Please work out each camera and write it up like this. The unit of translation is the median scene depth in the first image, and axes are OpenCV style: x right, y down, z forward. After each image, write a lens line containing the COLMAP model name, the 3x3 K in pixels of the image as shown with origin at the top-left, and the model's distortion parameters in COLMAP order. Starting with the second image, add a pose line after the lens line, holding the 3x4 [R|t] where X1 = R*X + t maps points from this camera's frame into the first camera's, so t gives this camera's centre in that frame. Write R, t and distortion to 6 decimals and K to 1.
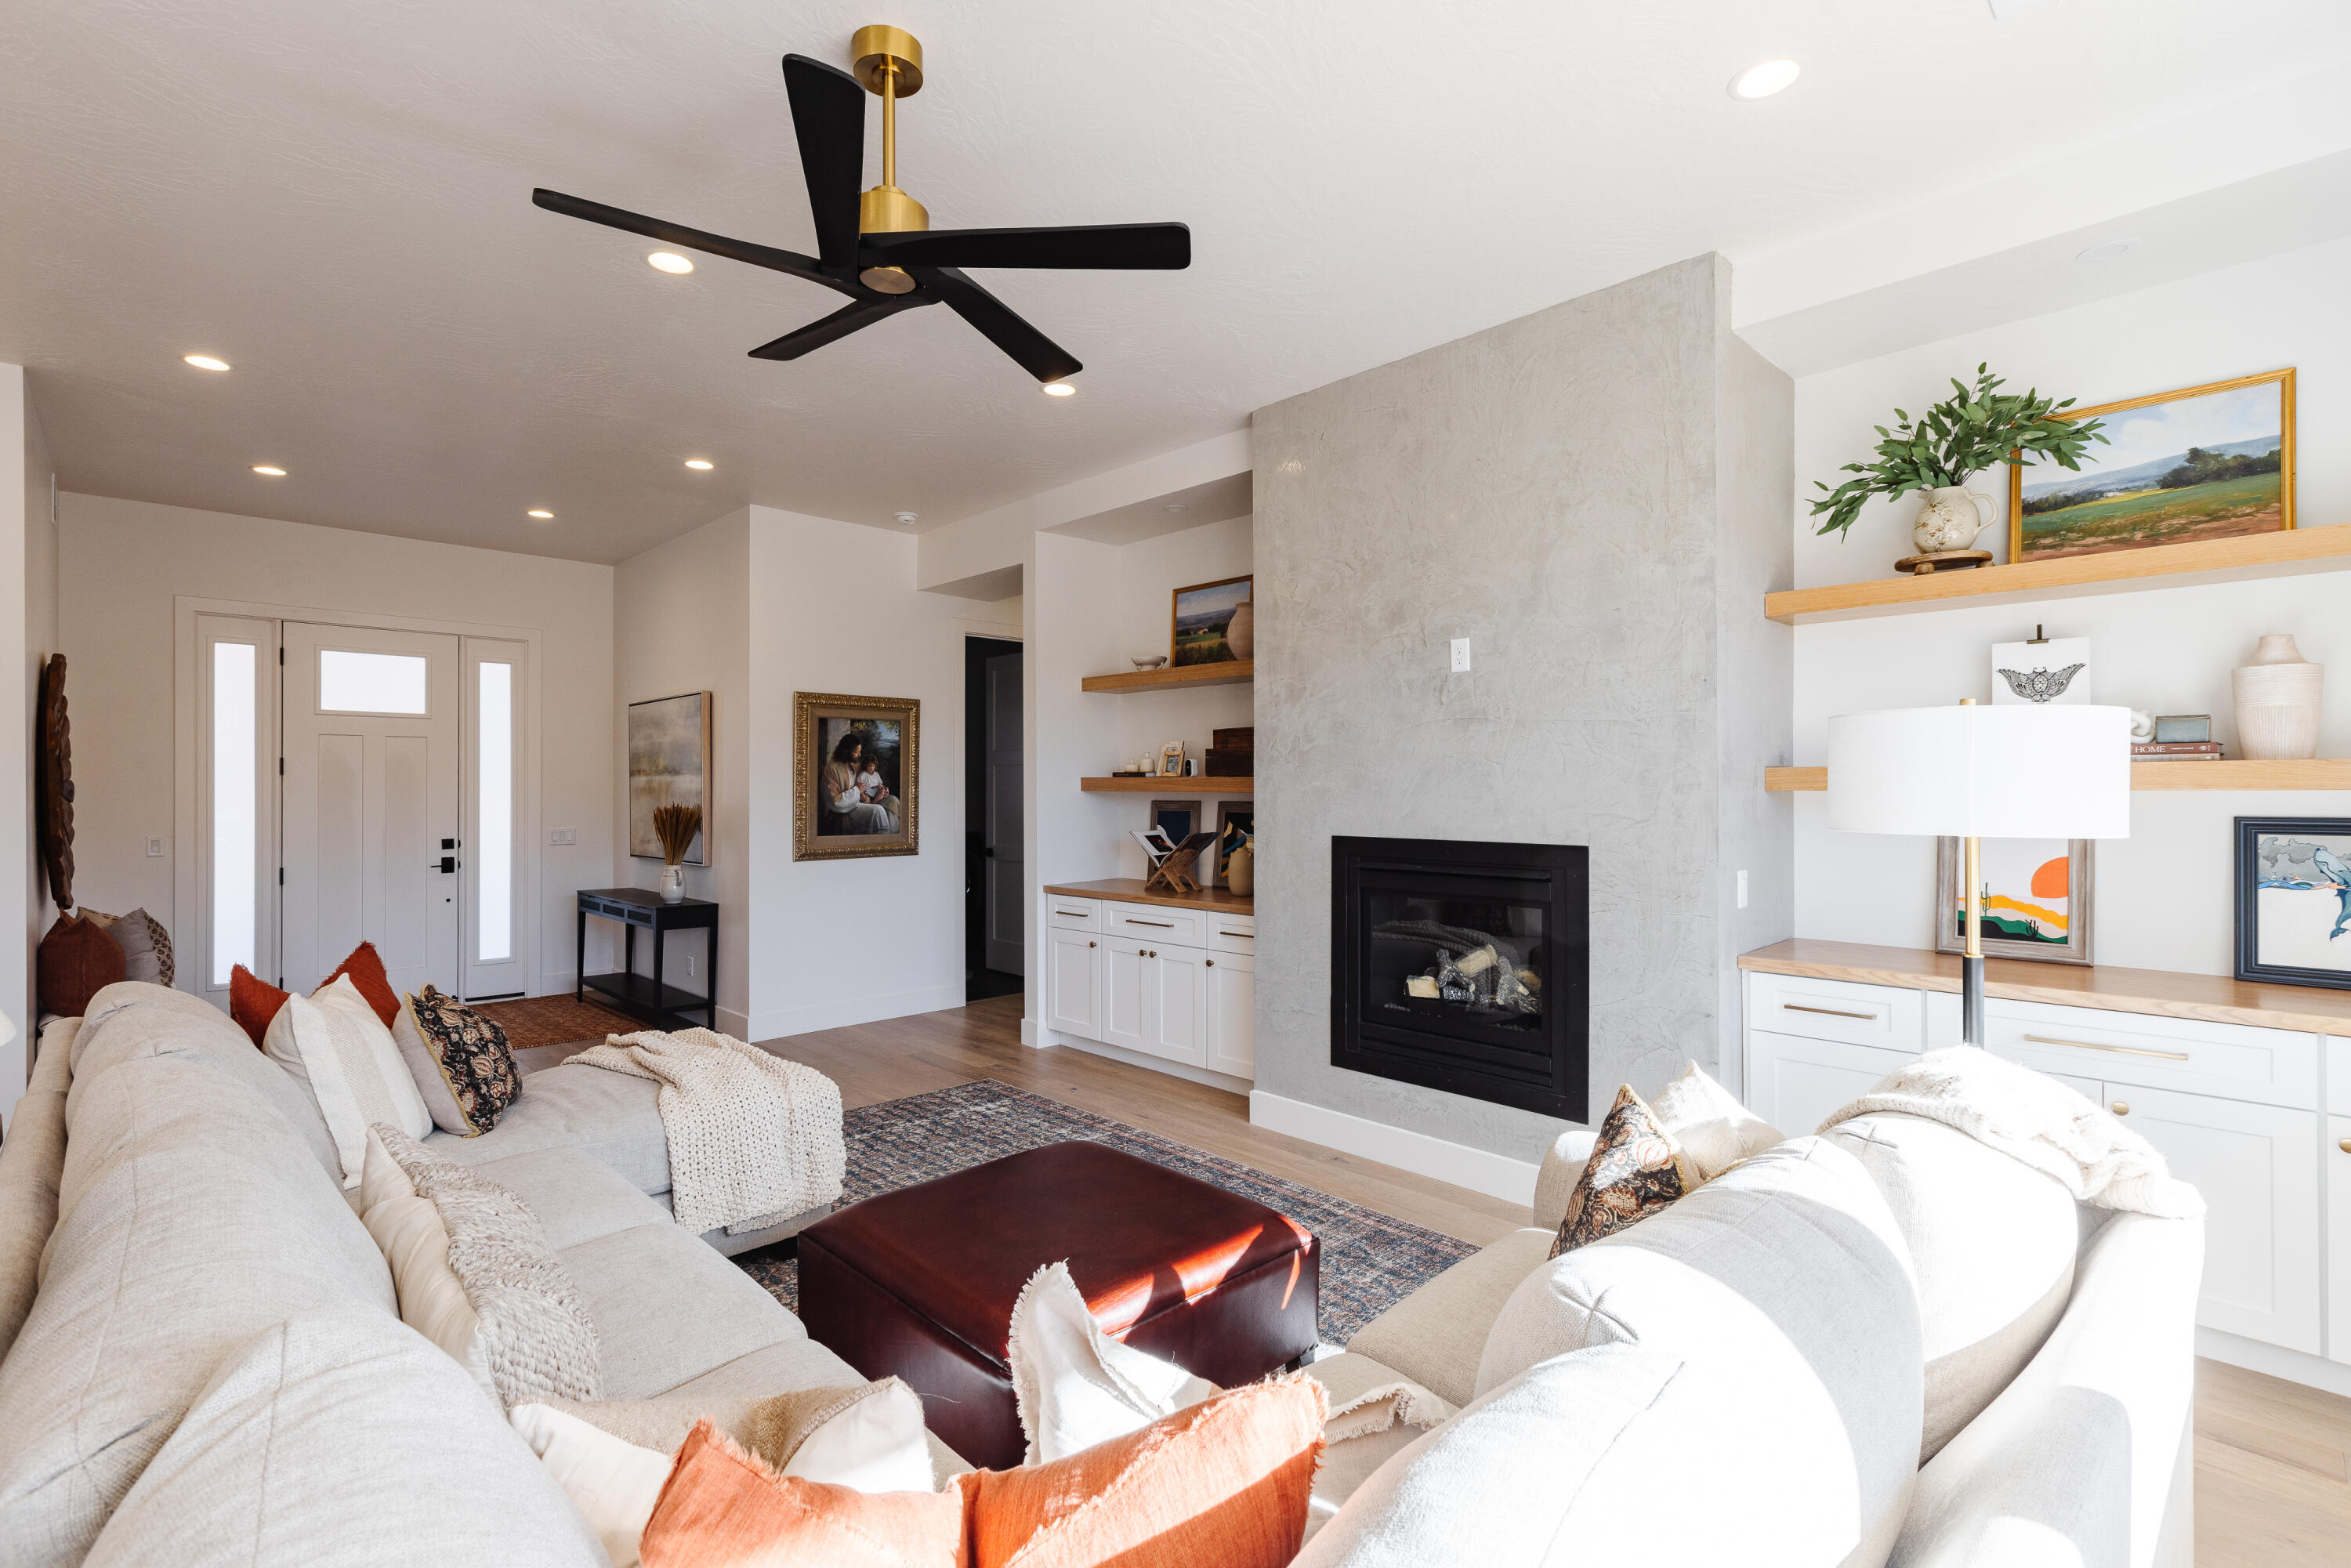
lens RADIAL K [[1070.3, 0, 1134.9], [0, 1070.3, 781.9], [0, 0, 1]] dist [0.008265, -0.000152]
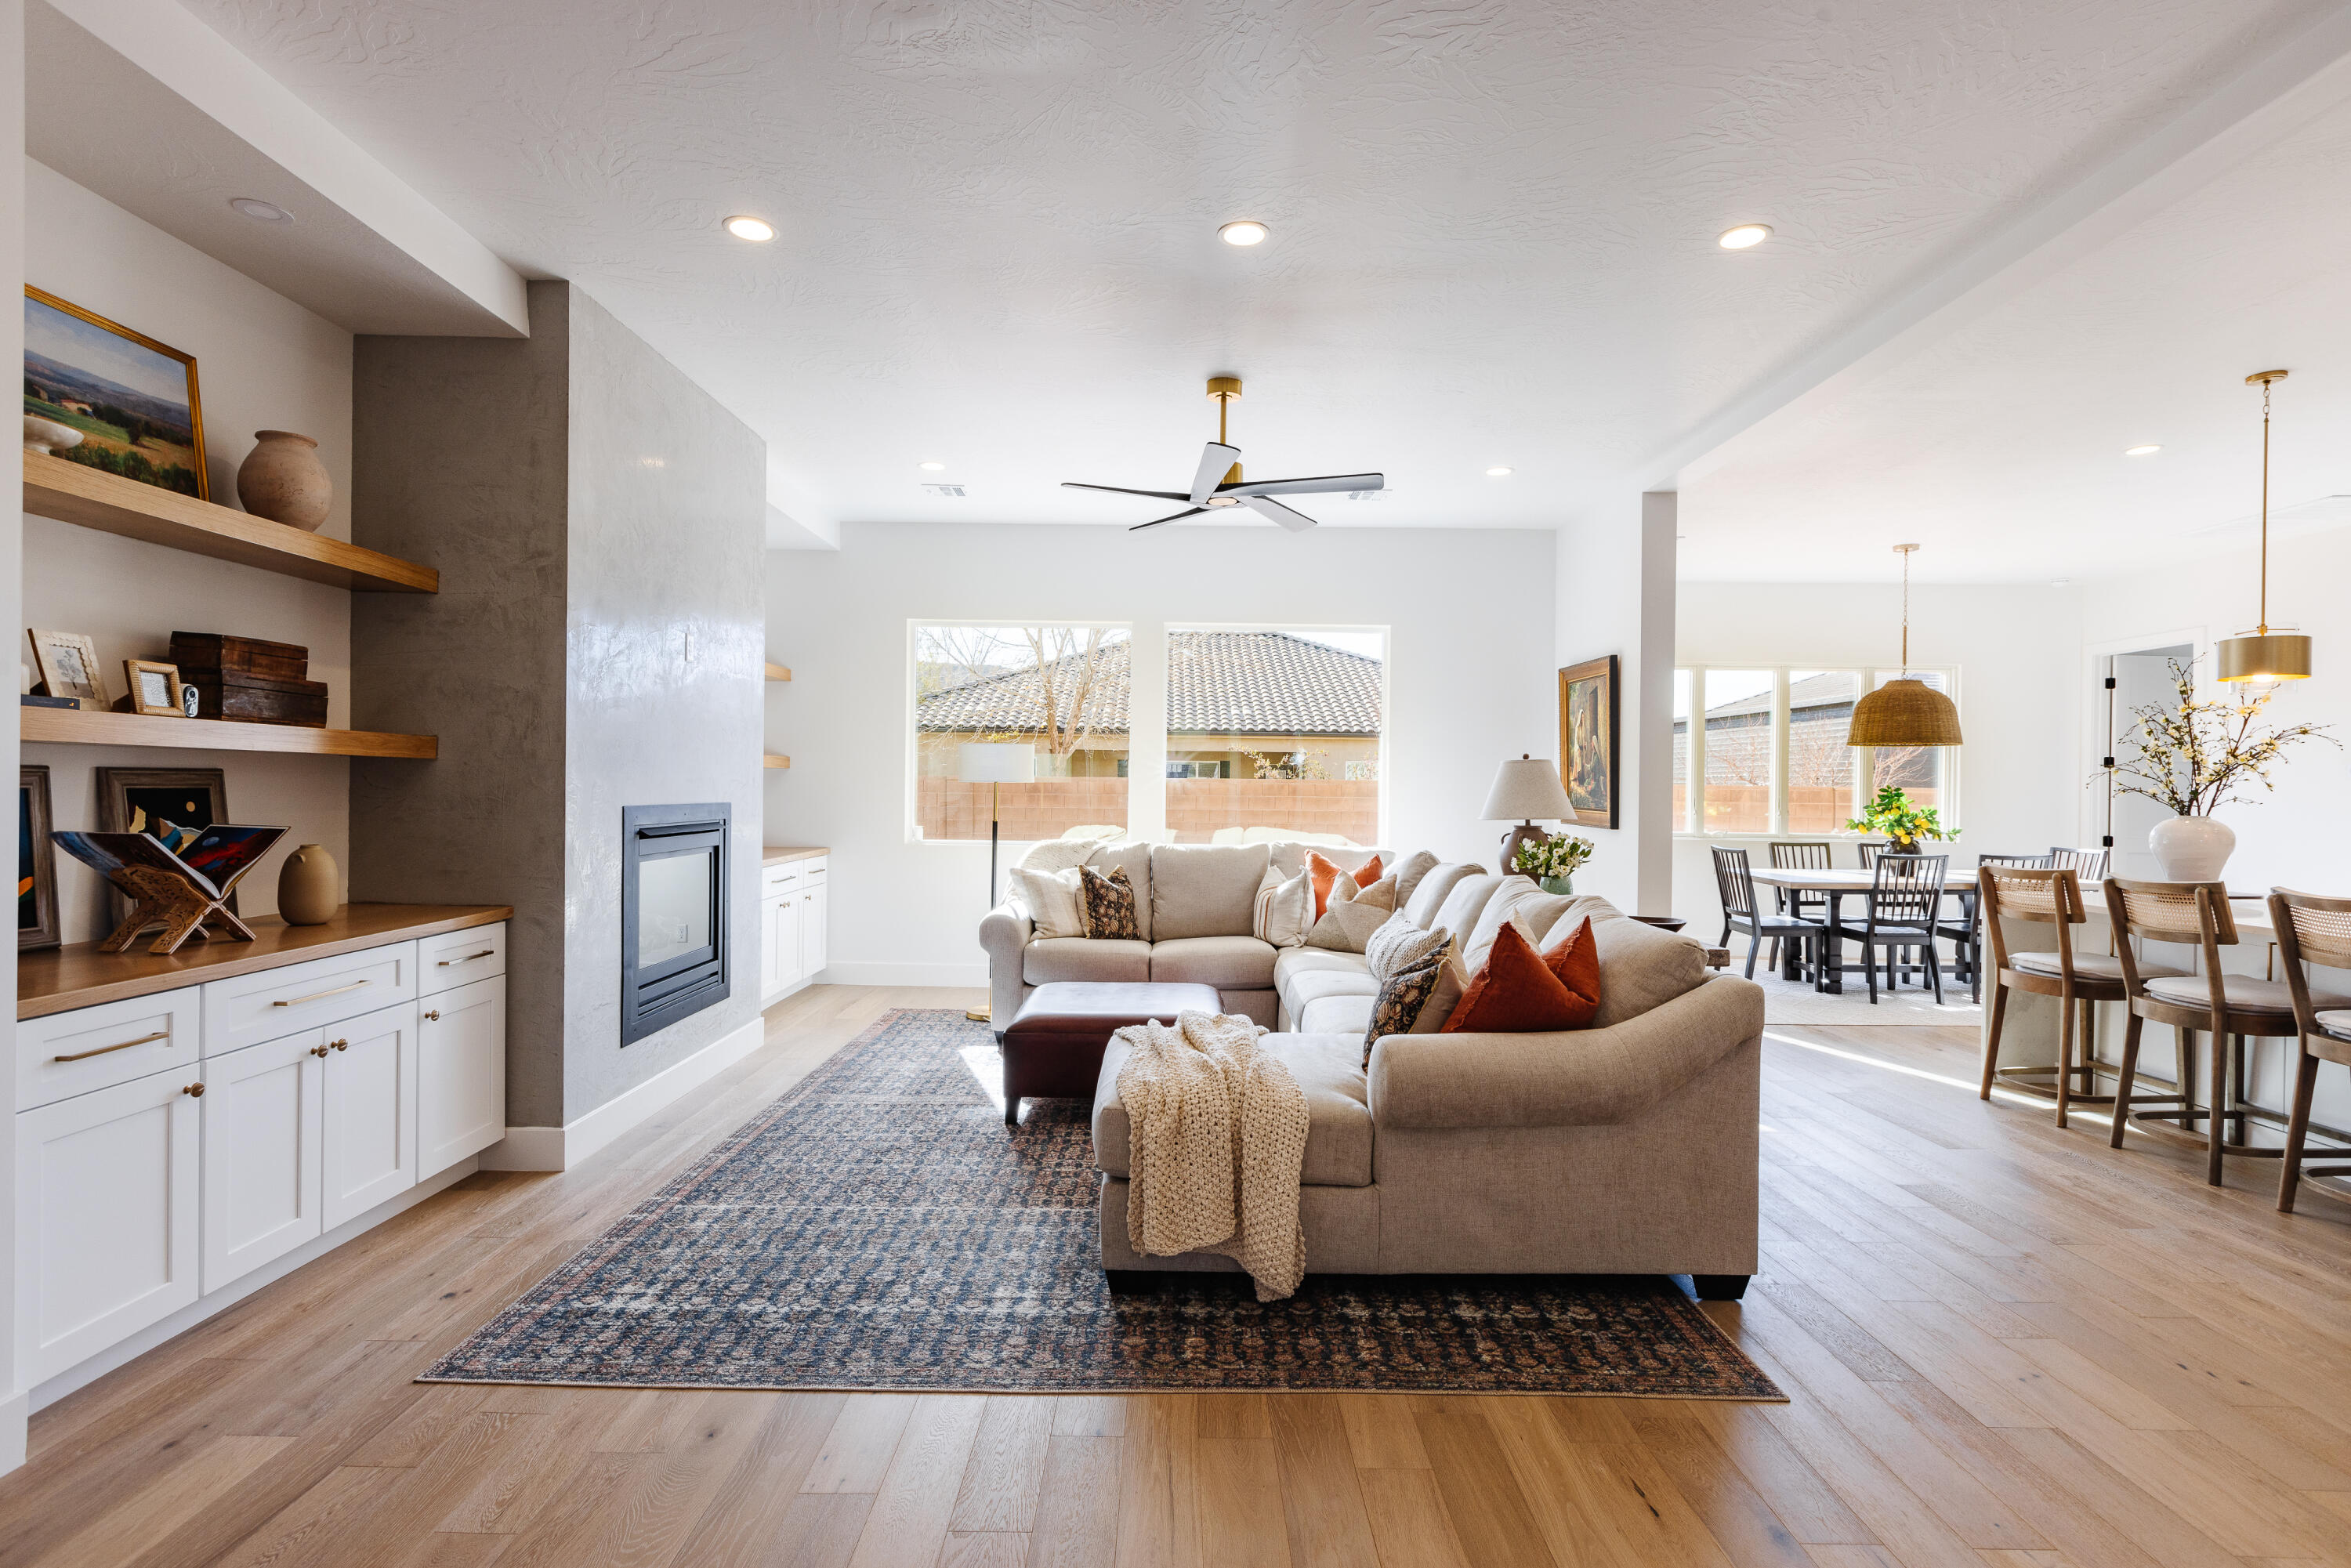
lens RADIAL K [[1127.2, 0, 1168.1], [0, 1127.2, 789.8], [0, 0, 1]] dist [0.003333, 0.000769]
pose [[-0.730699, -0.009993, 0.682627, -0.804272], [-0.015330, 0.999881, -0.001773, 0.027871], [-0.682528, -0.011760, -0.730765, 1.322292]]
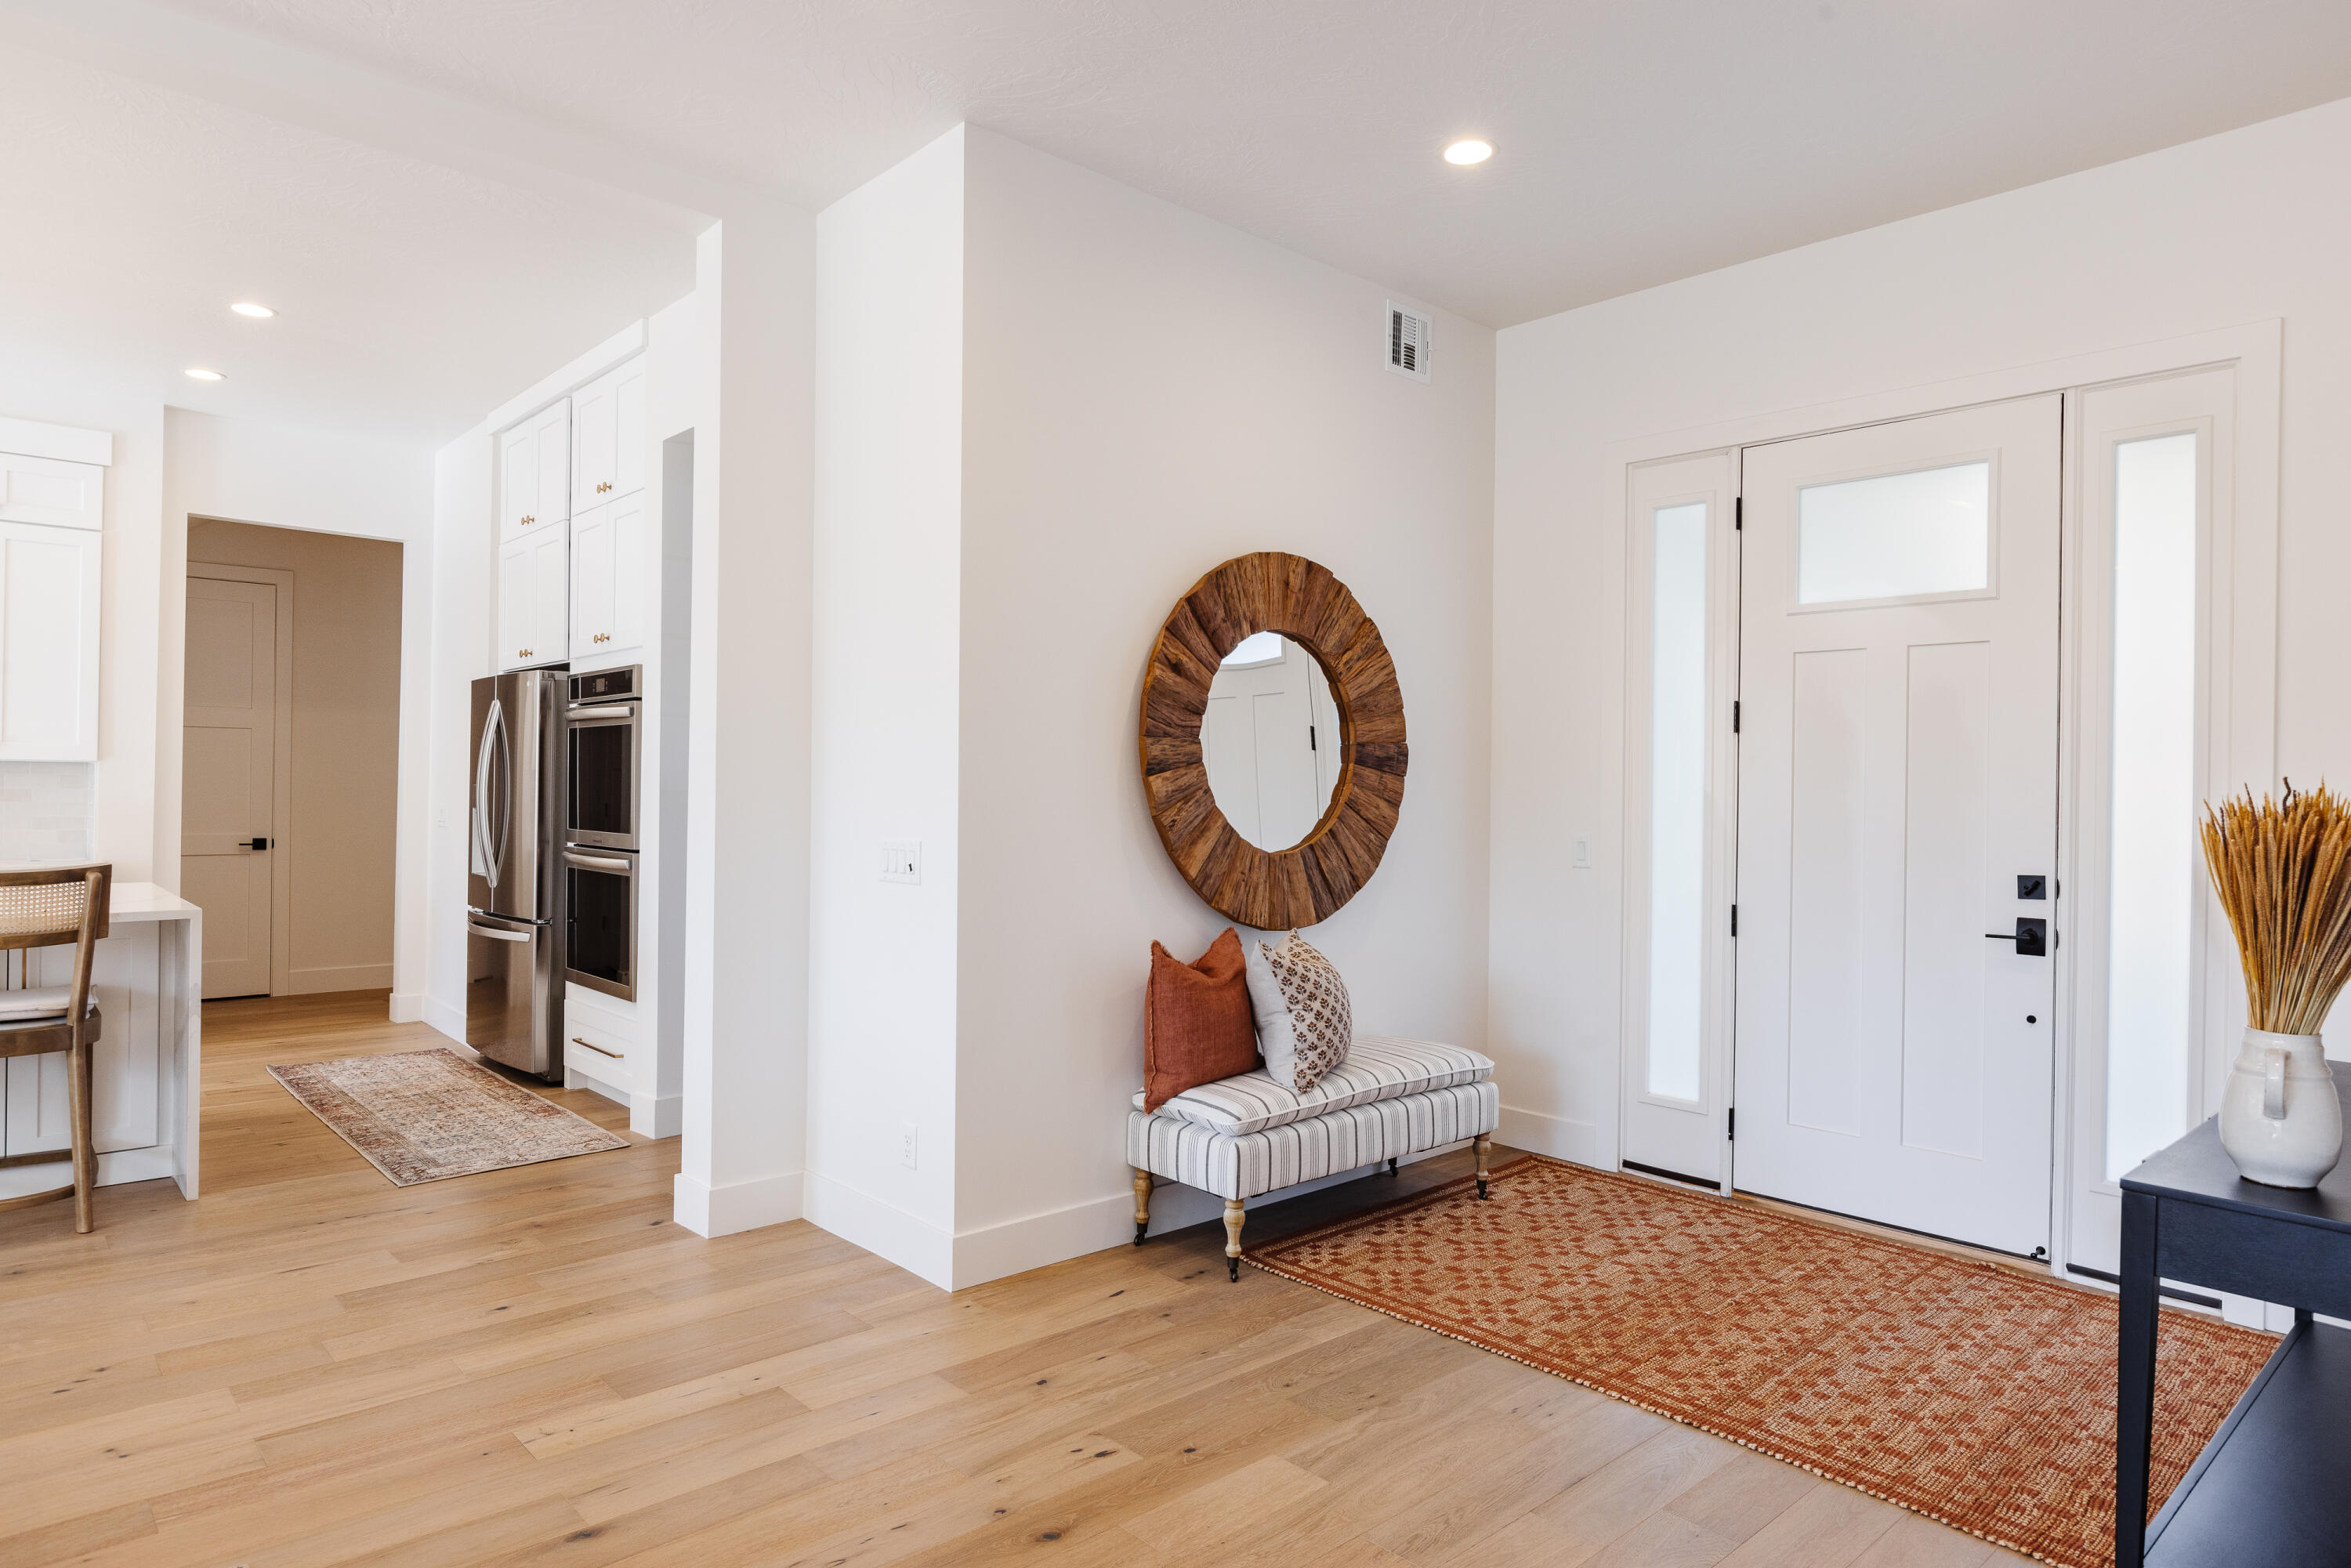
lens RADIAL K [[1365.0, 0, 1175.5], [0, 1365.0, 784.0], [0, 0, 1]] dist [-0.000753, -0.002337]
pose [[-0.005764, 0.001327, -0.999983, -0.151835], [-0.007551, 0.999971, 0.001371, 0.029436], [0.999955, 0.007559, -0.005754, 1.048947]]
